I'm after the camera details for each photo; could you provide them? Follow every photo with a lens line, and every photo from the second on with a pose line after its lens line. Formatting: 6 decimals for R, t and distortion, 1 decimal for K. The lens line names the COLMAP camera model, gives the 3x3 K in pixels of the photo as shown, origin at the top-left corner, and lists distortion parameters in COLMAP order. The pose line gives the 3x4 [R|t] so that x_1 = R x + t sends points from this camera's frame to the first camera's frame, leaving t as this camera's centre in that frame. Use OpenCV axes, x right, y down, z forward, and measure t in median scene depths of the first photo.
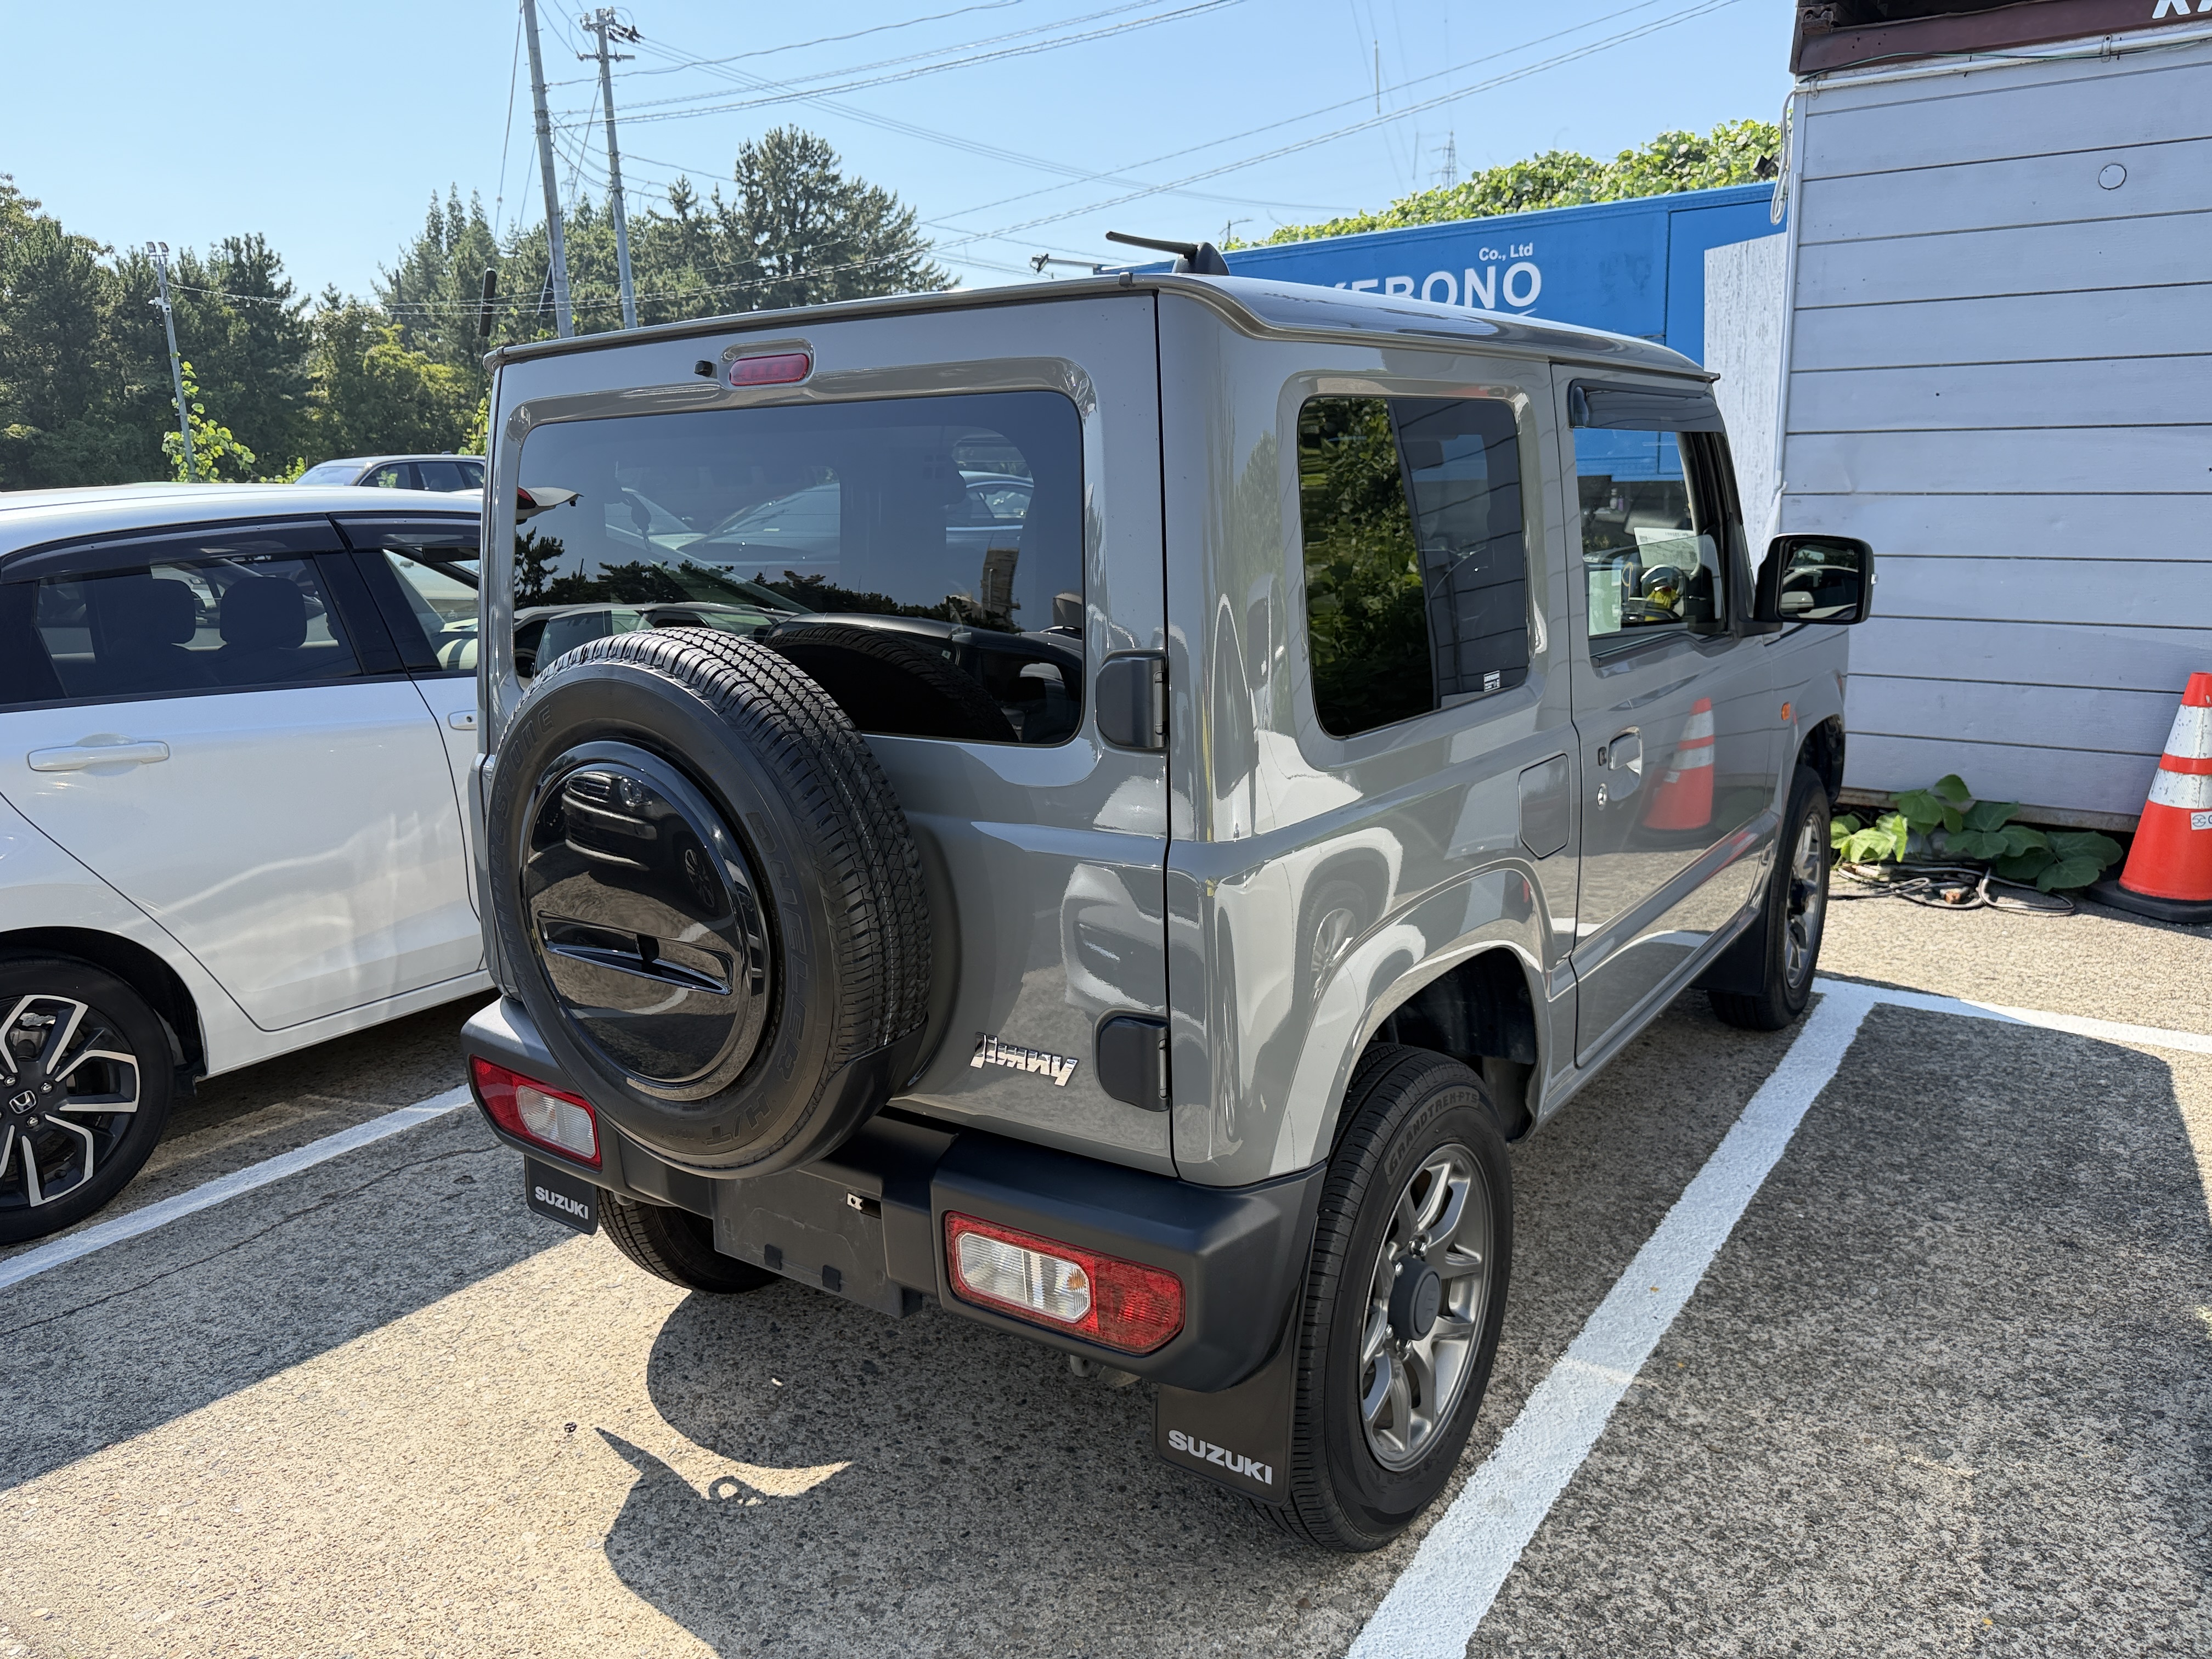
lens RADIAL K [[1589.5, 0, 1093.2], [0, 1589.5, 832.7], [0, 0, 1]] dist [0.006202, -0.001211]
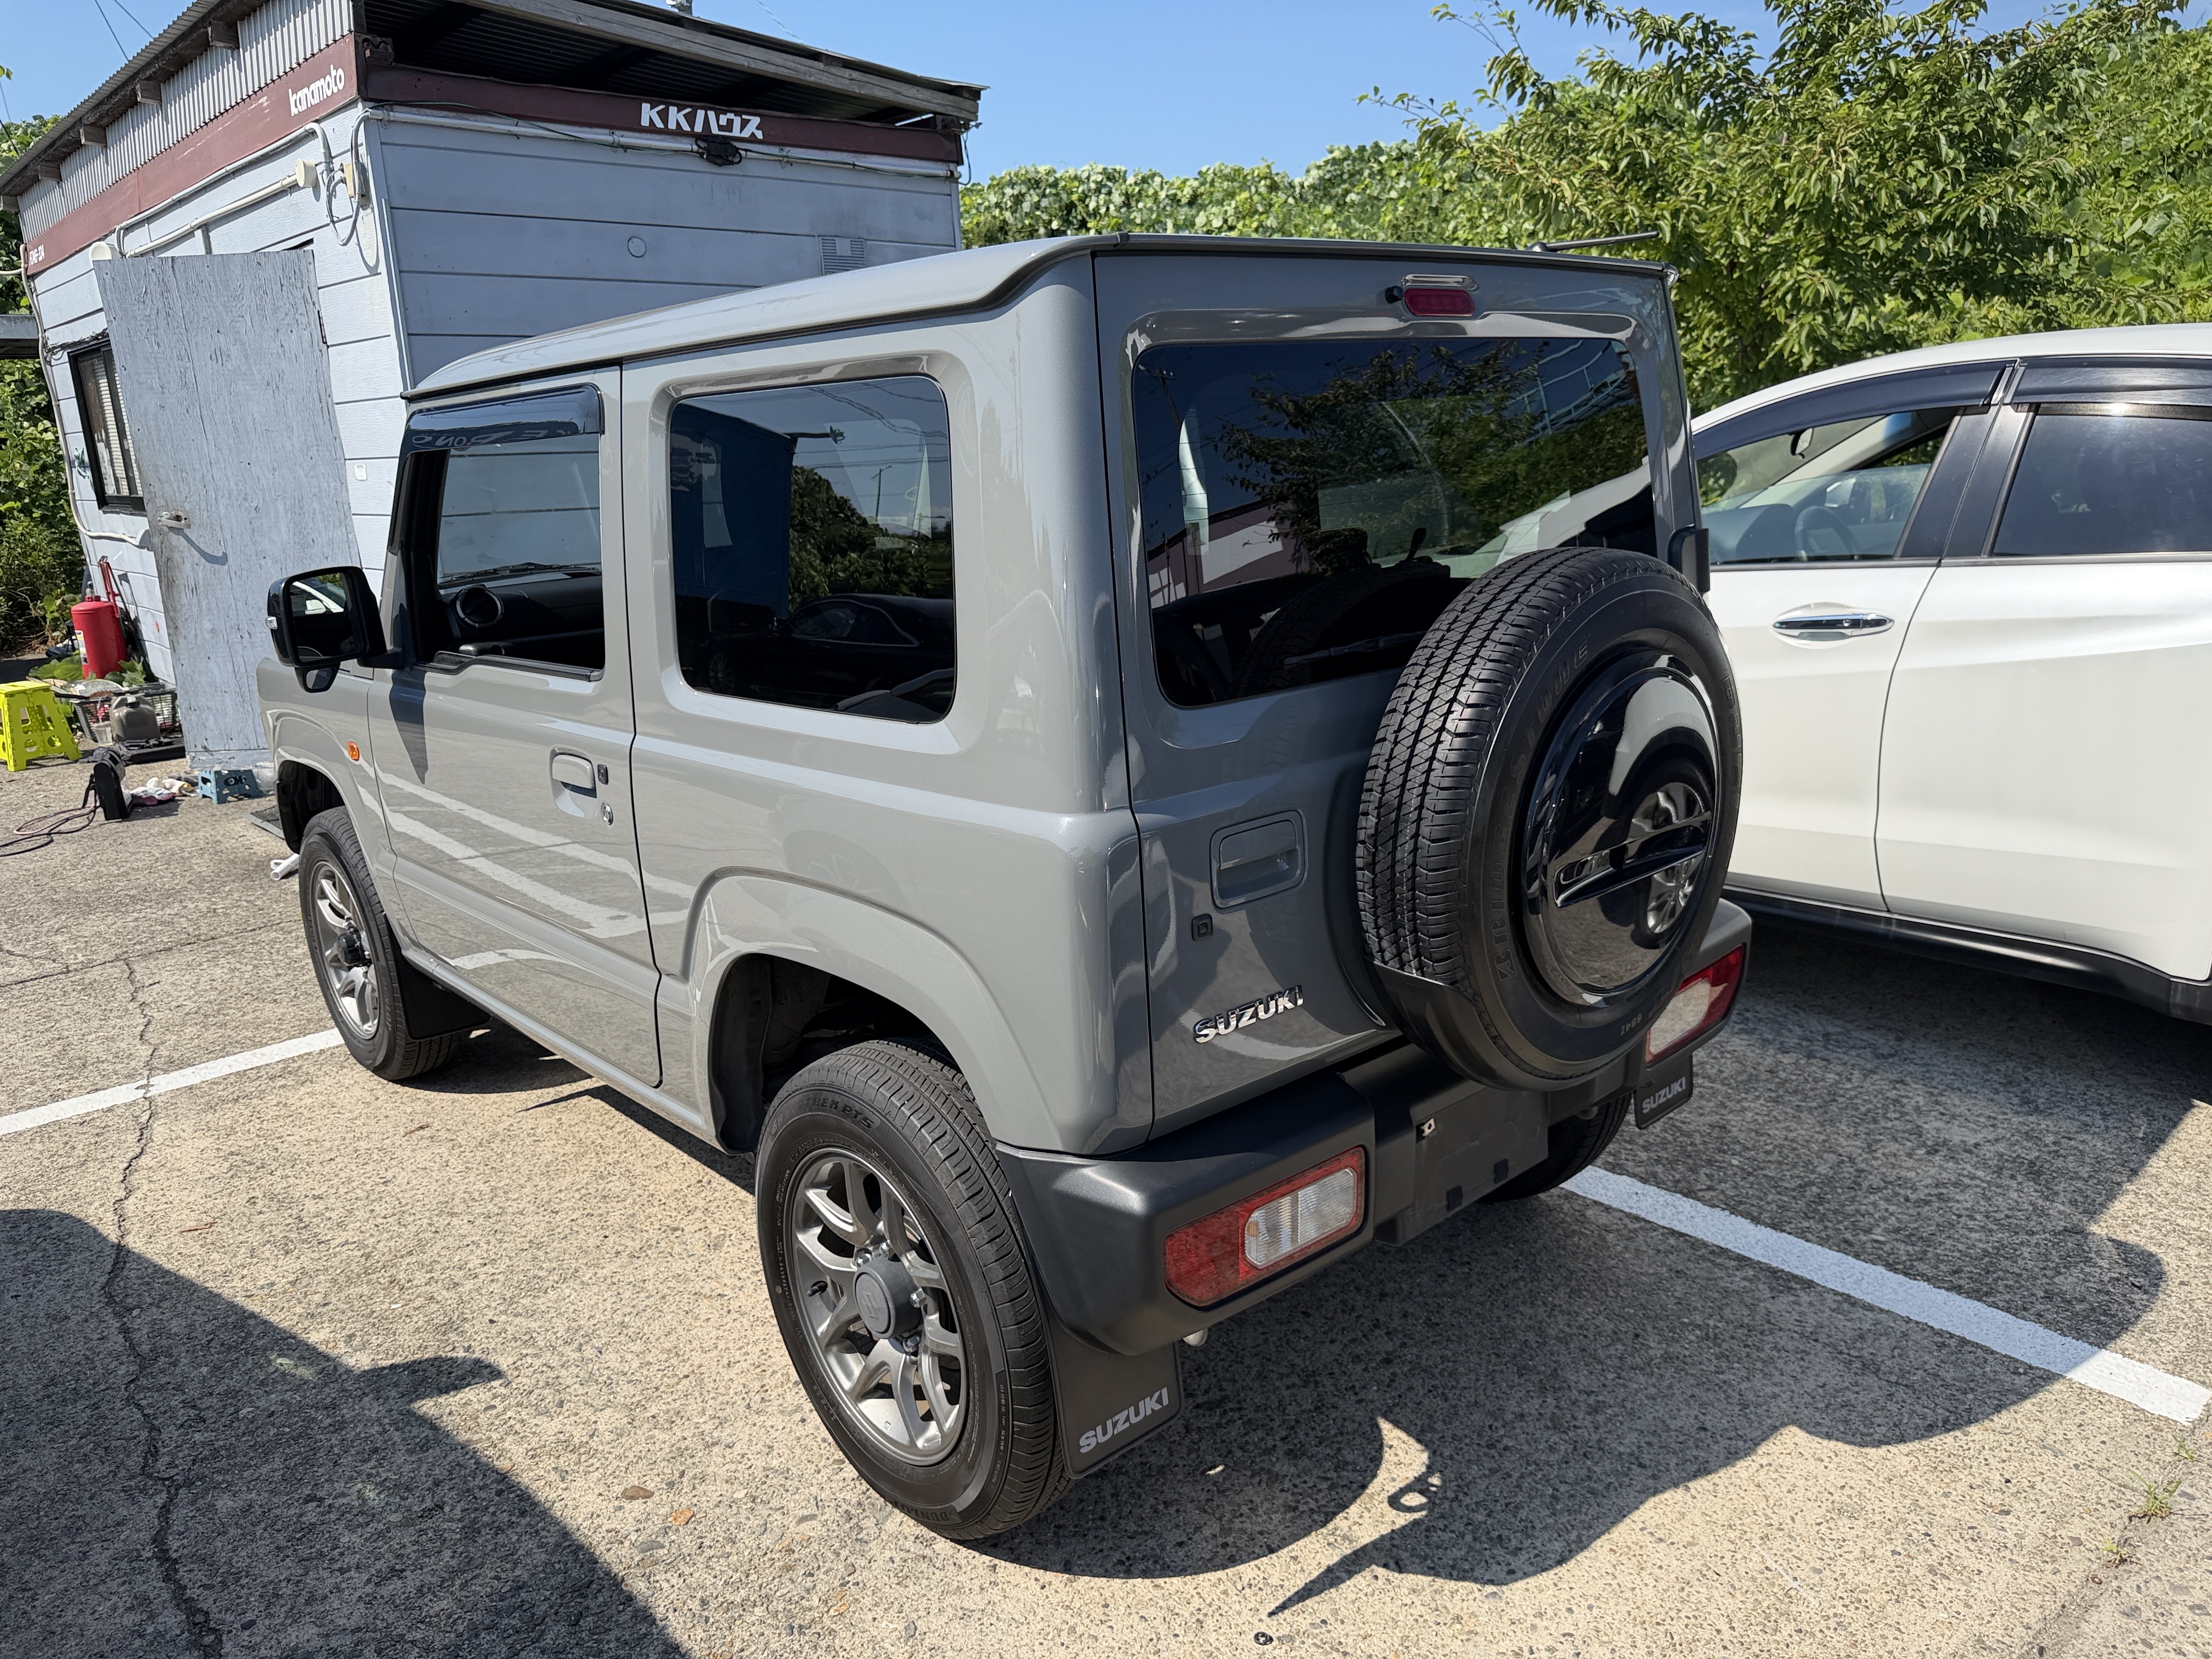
lens RADIAL K [[1589.5, 0, 1093.2], [0, 1589.5, 832.7], [0, 0, 1]] dist [0.006202, -0.001211]
pose [[0.210931, -0.218708, 0.952720, -1.005900], [0.265148, 0.950909, 0.159589, -0.146665], [-0.940853, 0.218949, 0.258566, 0.797283]]
